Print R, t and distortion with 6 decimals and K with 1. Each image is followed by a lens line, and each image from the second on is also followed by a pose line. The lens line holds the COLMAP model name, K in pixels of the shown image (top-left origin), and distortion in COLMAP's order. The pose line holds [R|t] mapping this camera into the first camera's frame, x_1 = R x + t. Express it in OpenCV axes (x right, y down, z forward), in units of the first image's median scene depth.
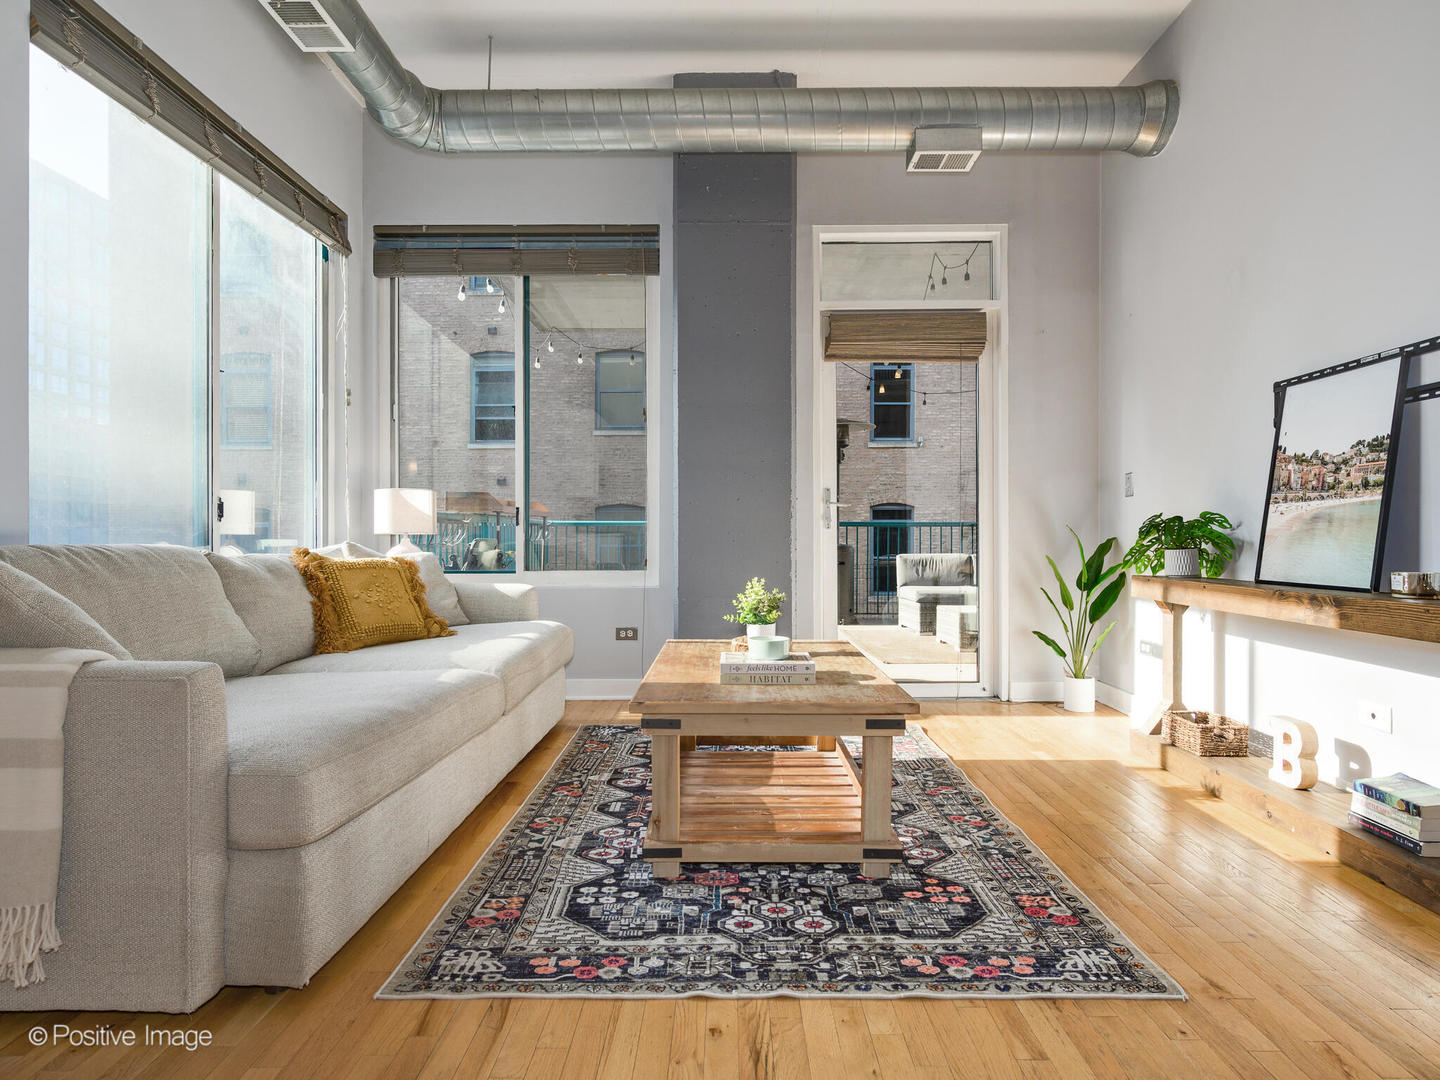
lens RADIAL K [[842.4, 0, 720.0], [0, 842.4, 540.0], [0, 0, 1]] dist [0.001612, 0.001832]
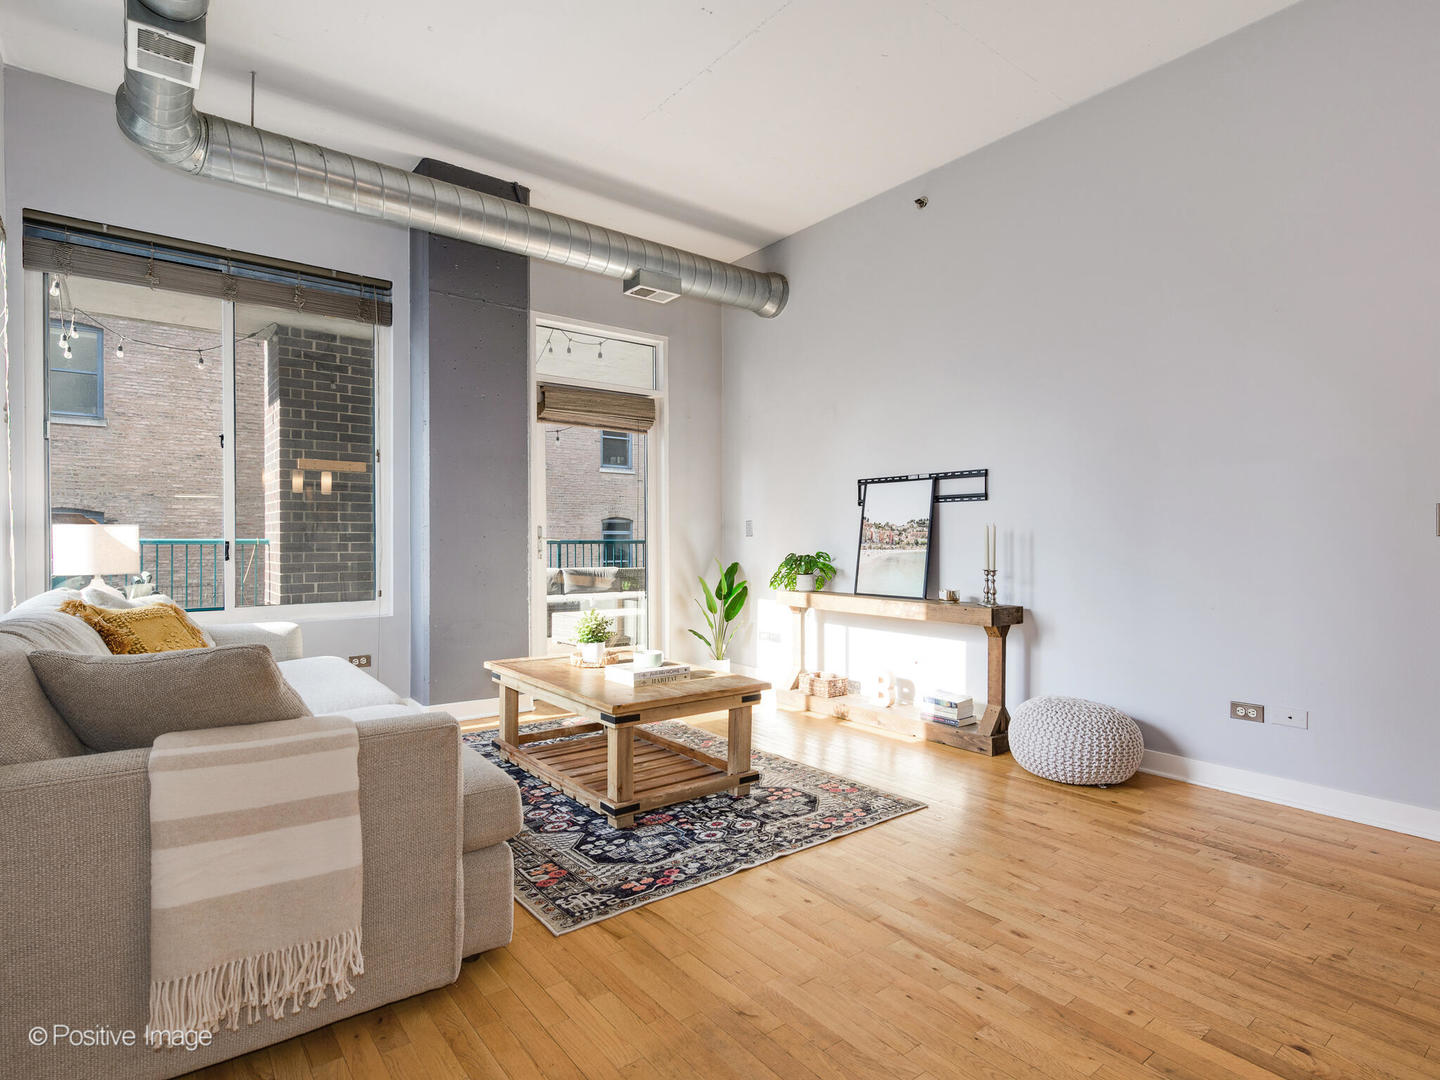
lens RADIAL K [[771.7, 0, 763.4], [0, 771.7, 543.8], [0, 0, 1]] dist [0.000095, -0.000069]
pose [[0.767653, -0.003398, 0.640857, -0.639080], [0.002226, 0.999994, 0.002637, -0.070687], [-0.640862, -0.000598, 0.767656, -0.130193]]
